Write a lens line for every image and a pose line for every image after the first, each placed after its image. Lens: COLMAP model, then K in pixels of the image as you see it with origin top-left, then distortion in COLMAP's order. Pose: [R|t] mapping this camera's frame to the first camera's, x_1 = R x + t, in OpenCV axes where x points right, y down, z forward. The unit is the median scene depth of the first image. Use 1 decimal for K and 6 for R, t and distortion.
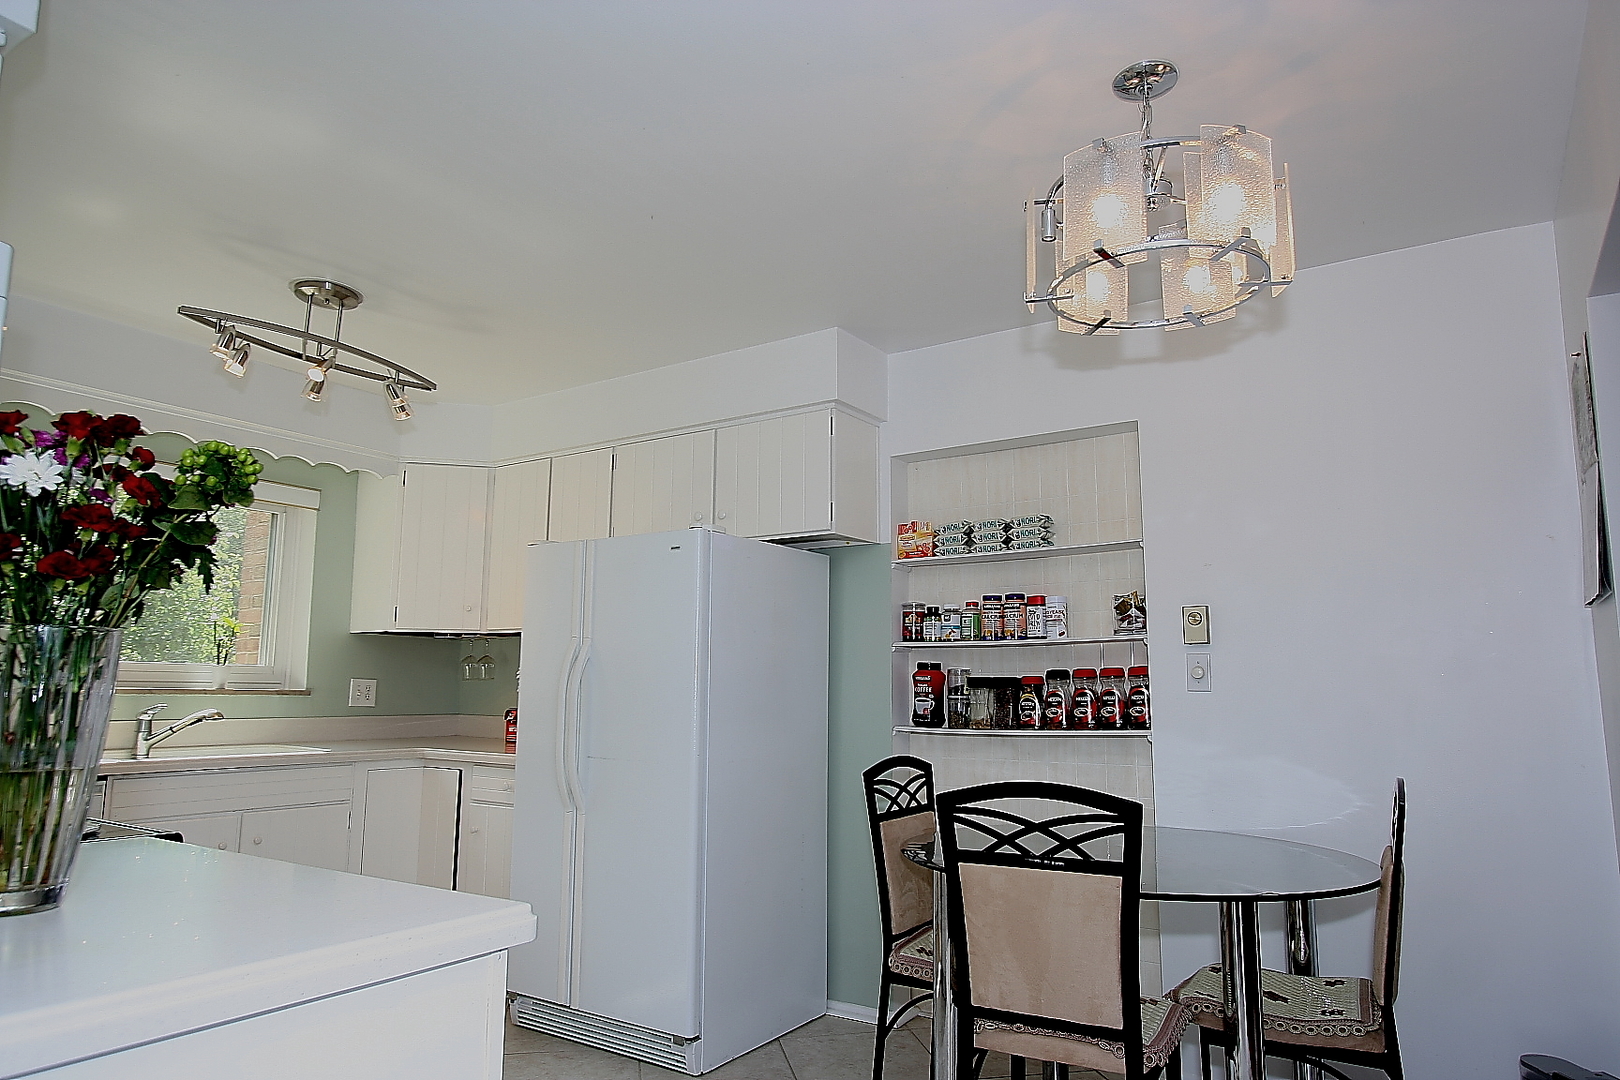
lens RADIAL K [[1002.6, 0, 806.3], [0, 1002.6, 541.3], [0, 0, 1]] dist [0.008034, -0.000114]
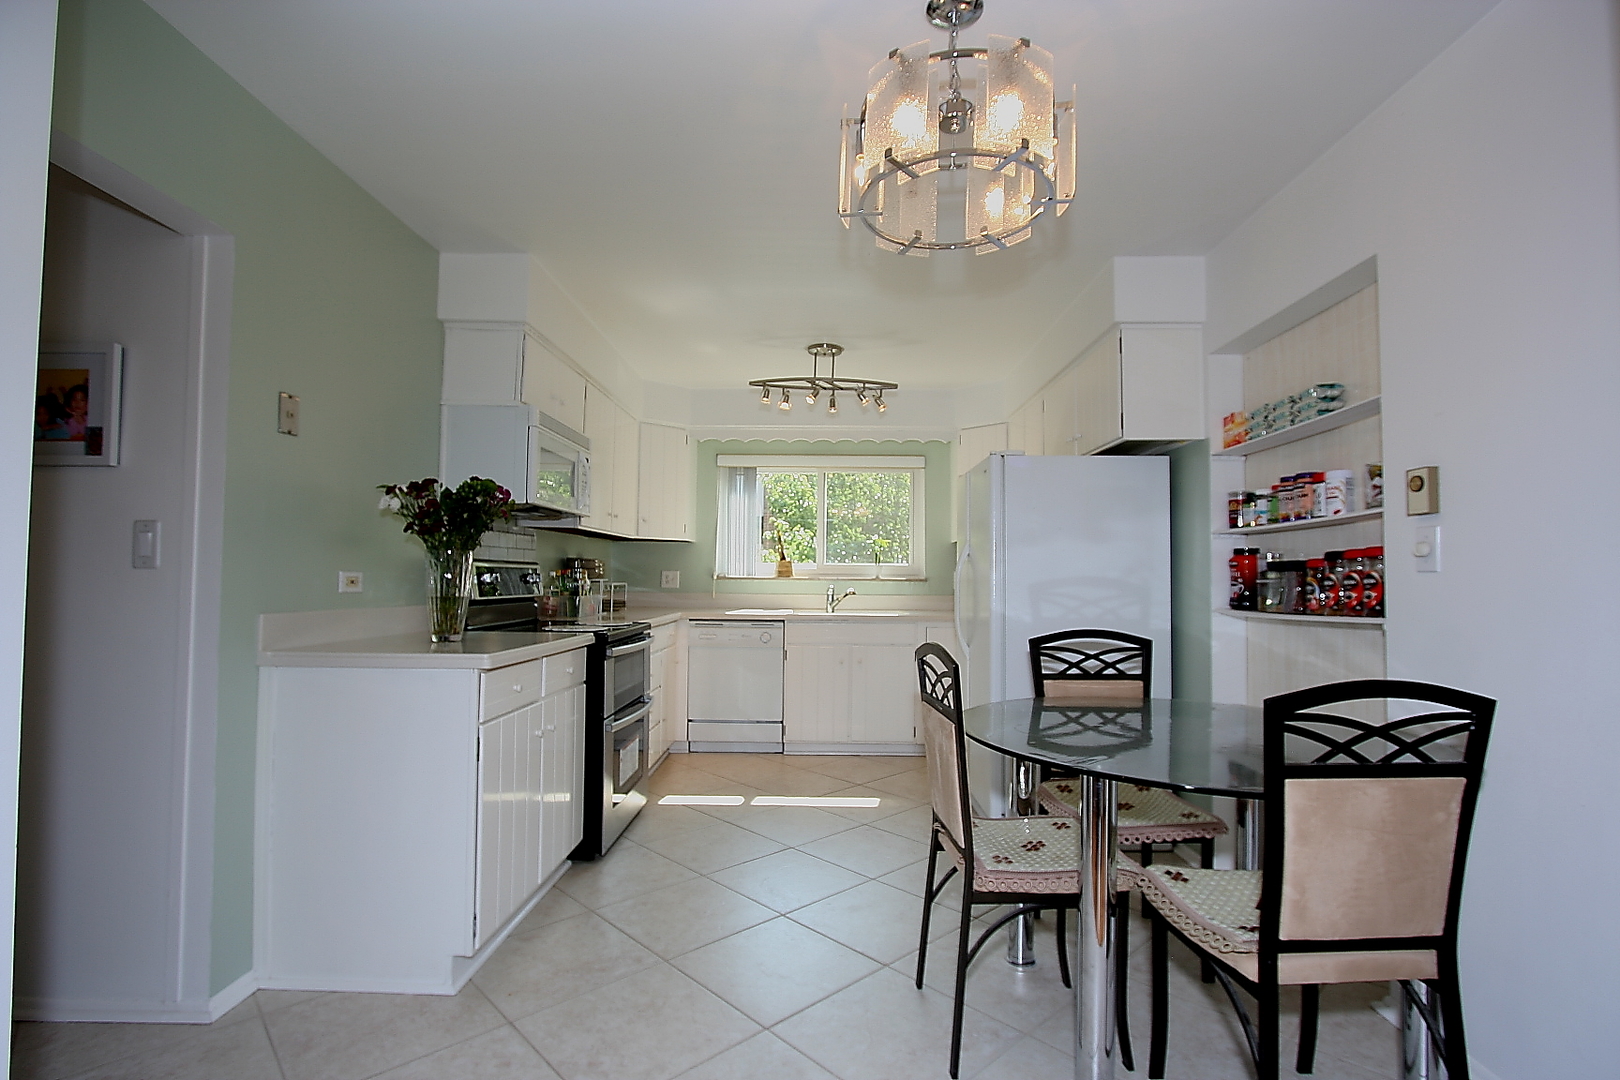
lens RADIAL K [[757.7, 0, 816.9], [0, 757.7, 554.6], [0, 0, 1]] dist [-0.003420, -0.000136]
pose [[0.551576, -0.031641, -0.833524, 0.555323], [0.122484, 0.991520, 0.043414, 0.041994], [0.825083, -0.126040, 0.550774, 0.219491]]
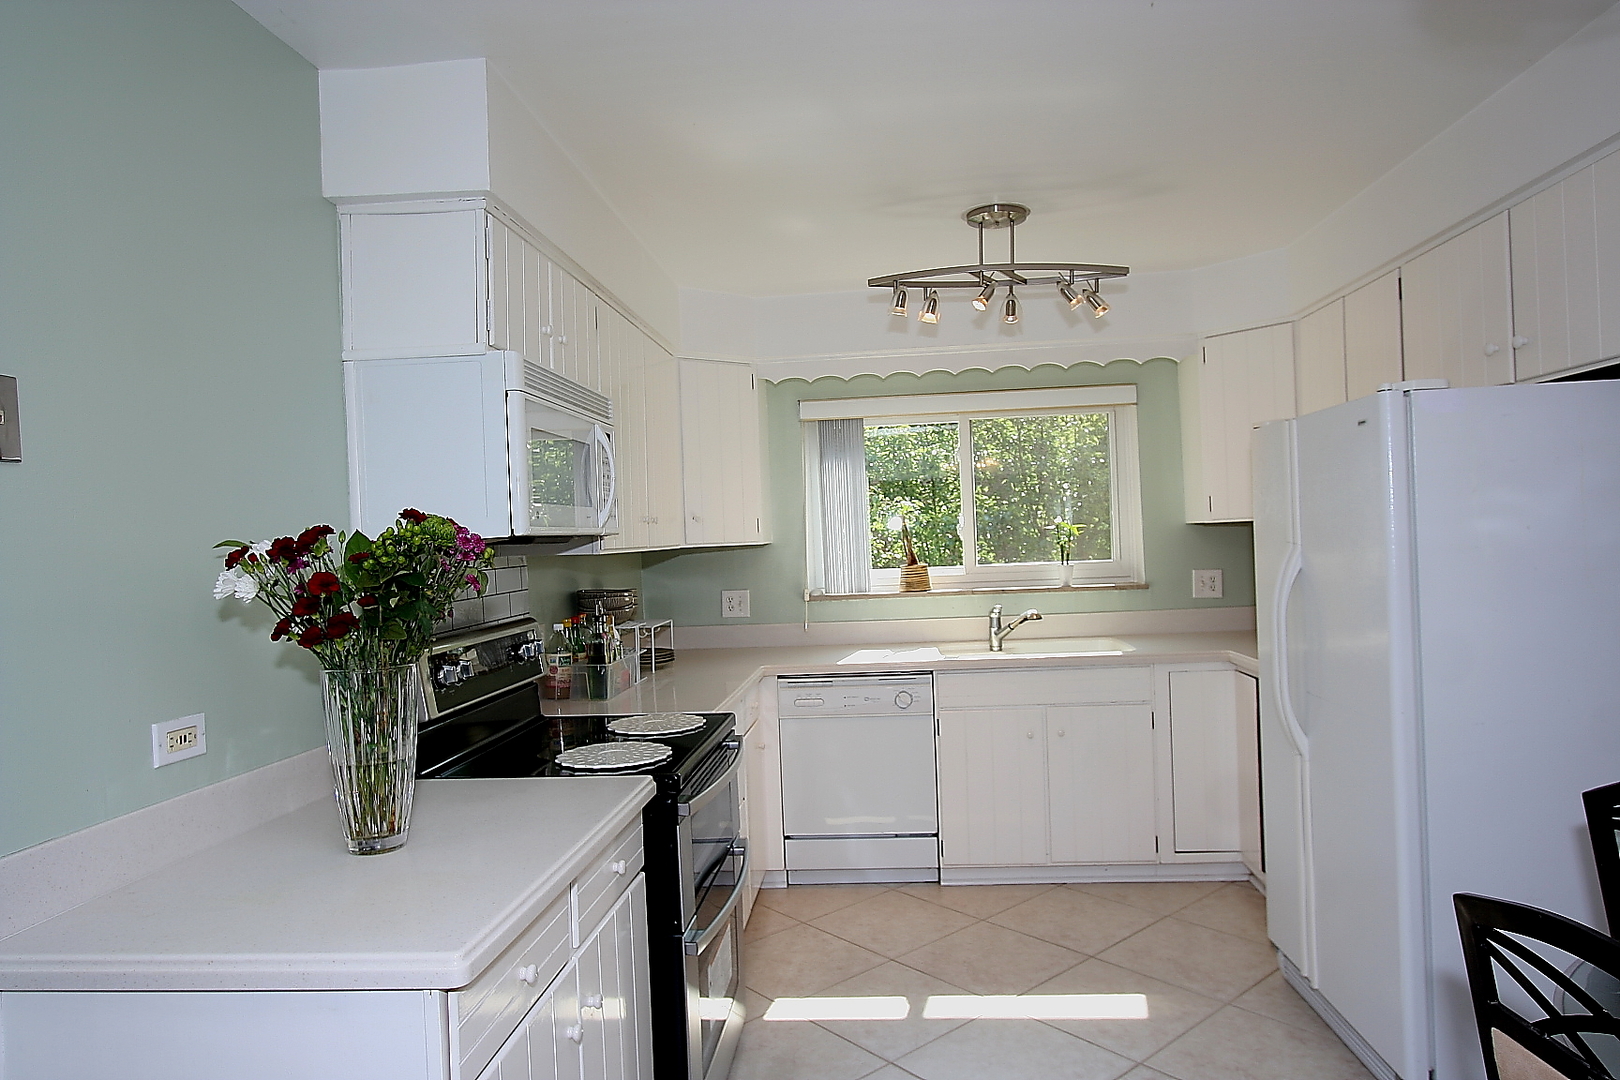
lens RADIAL K [[1002.6, 0, 826.7], [0, 1002.6, 555.8], [0, 0, 1]] dist [0.008034, -0.000114]
pose [[0.503363, -0.018746, -0.863871, 0.273856], [0.176436, 0.980930, 0.081521, -0.024691], [0.845870, -0.193453, 0.497072, 0.286113]]
